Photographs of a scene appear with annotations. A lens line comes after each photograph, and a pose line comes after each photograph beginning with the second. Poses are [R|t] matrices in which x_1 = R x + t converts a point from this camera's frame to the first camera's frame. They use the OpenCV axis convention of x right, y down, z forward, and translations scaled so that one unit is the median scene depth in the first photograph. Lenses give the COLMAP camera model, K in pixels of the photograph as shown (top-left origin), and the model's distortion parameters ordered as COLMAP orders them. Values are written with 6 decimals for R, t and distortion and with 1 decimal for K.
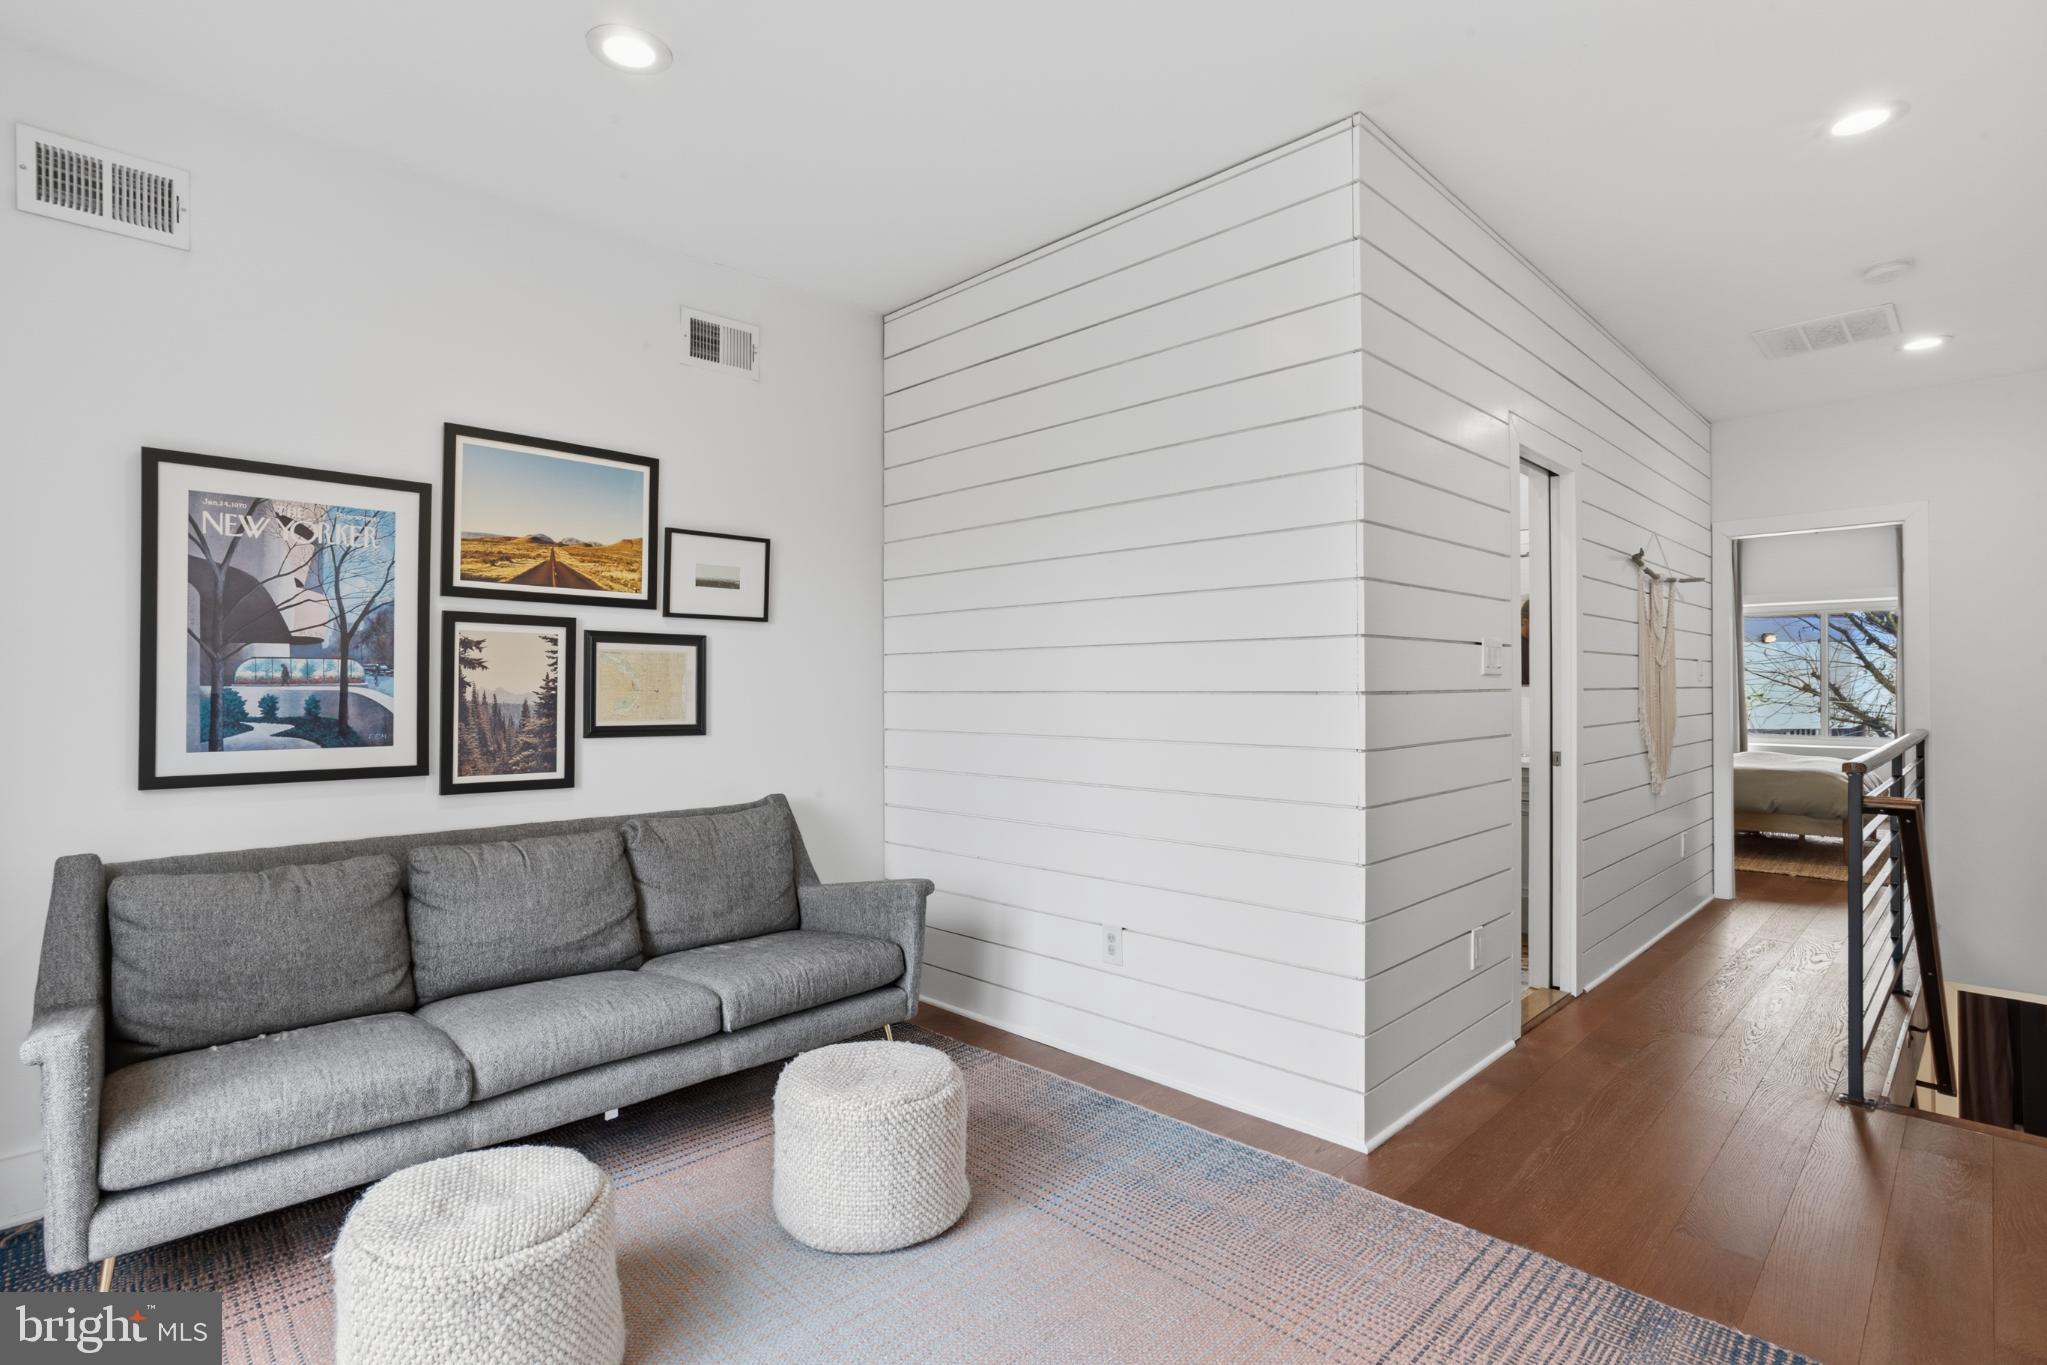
lens RADIAL K [[994.2, 0, 1017.2], [0, 994.2, 681.7], [0, 0, 1]] dist [-0.052990, 0.029861]
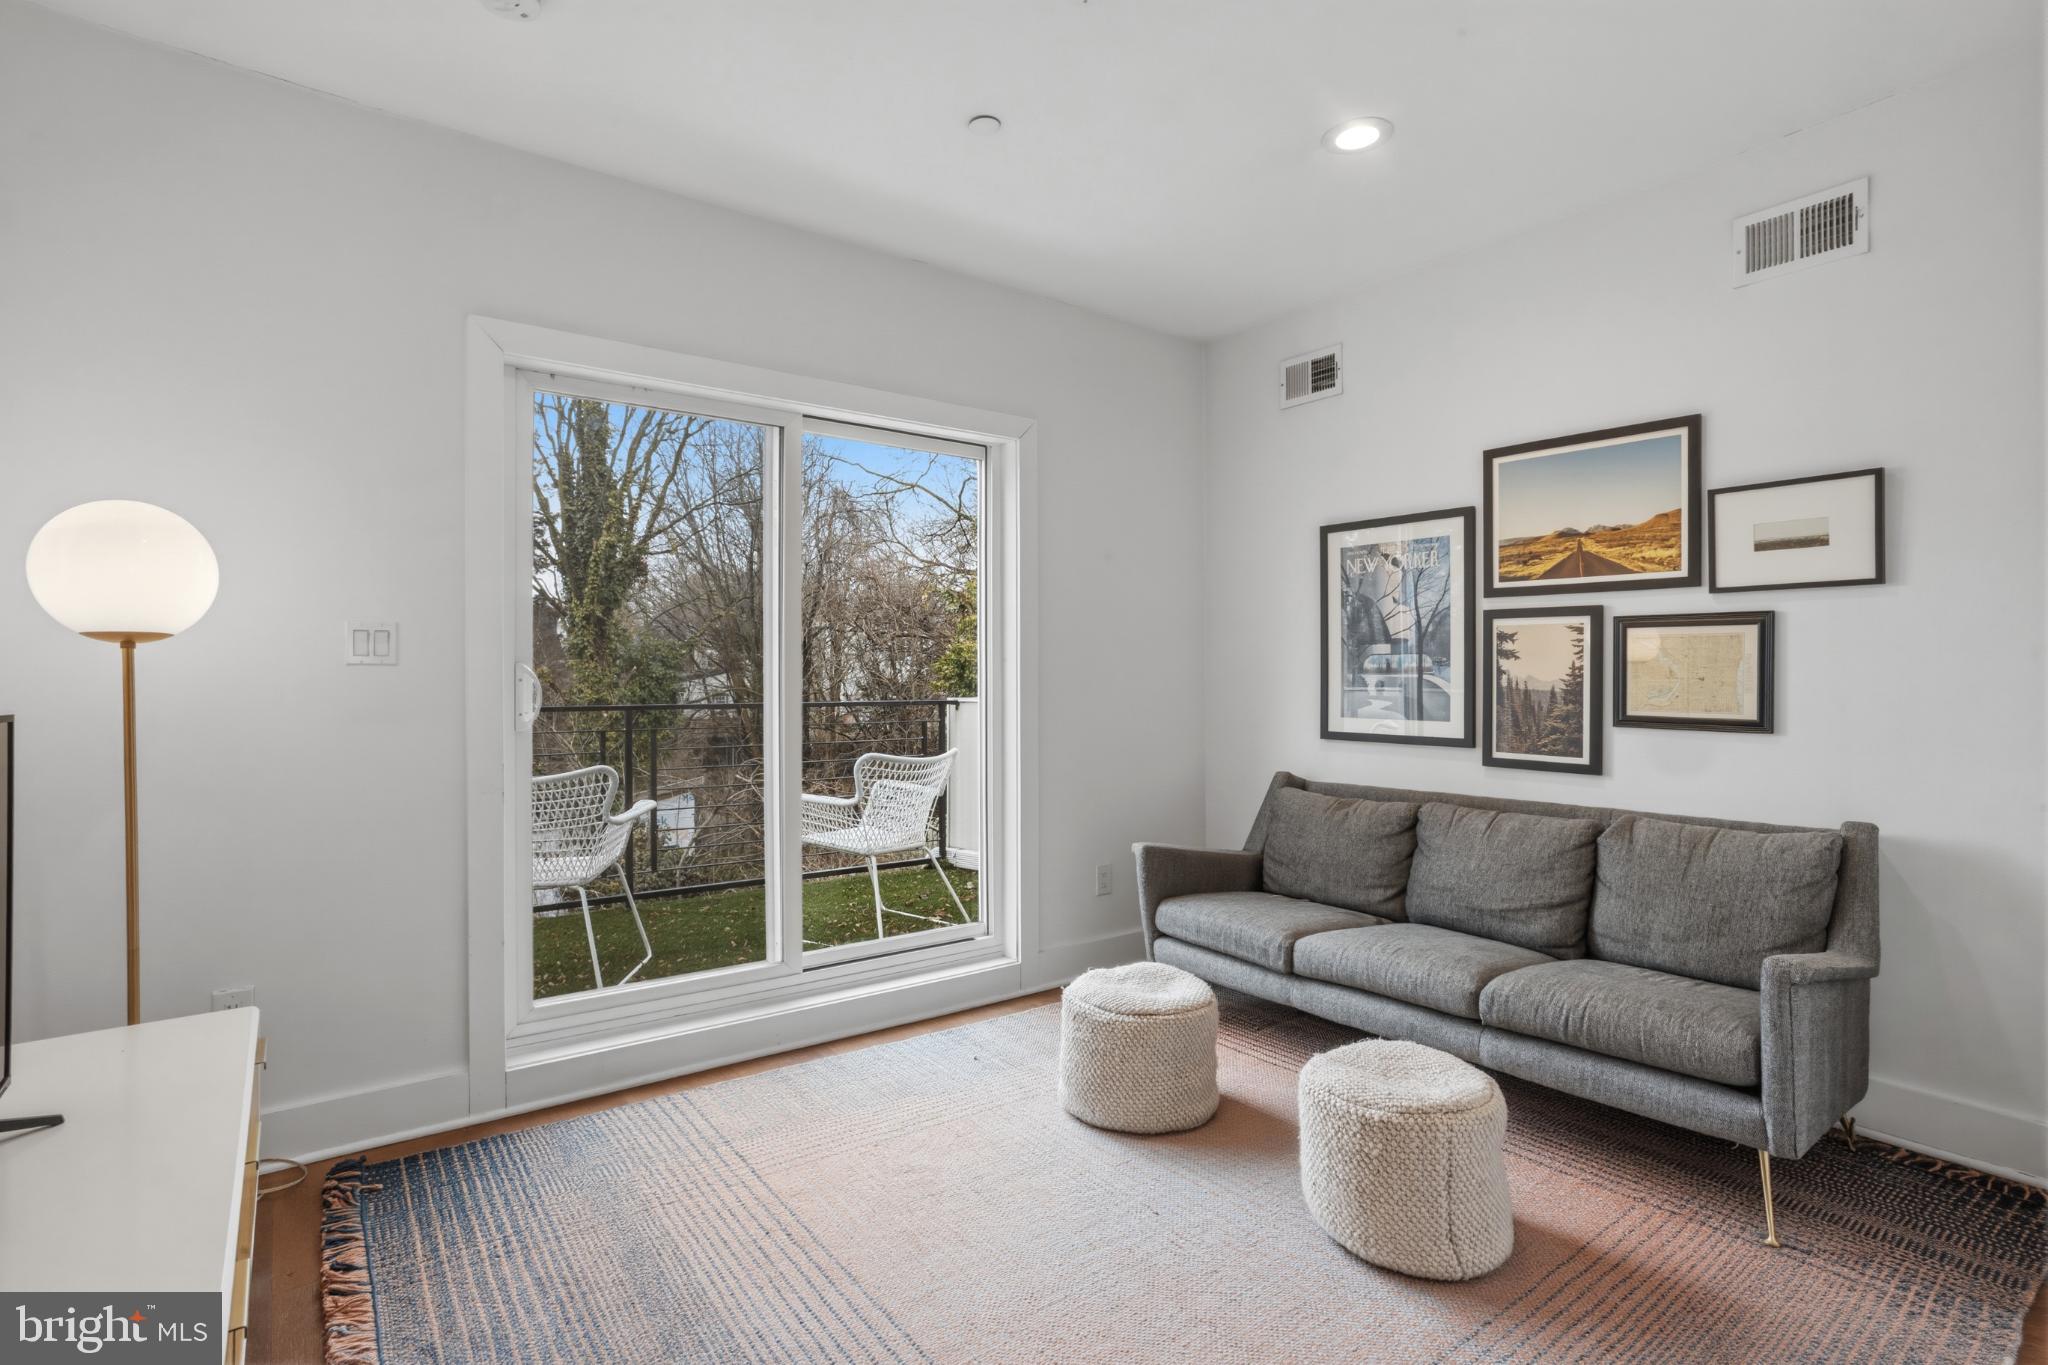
lens RADIAL K [[994.7, 0, 1017.7], [0, 994.7, 681.7], [0, 0, 1]] dist [-0.052990, 0.029861]
pose [[-0.131184, 0.010015, -0.991307, 0.636139], [0.010615, 0.999906, 0.008697, -0.002458], [0.991301, -0.009382, -0.131278, 0.568338]]
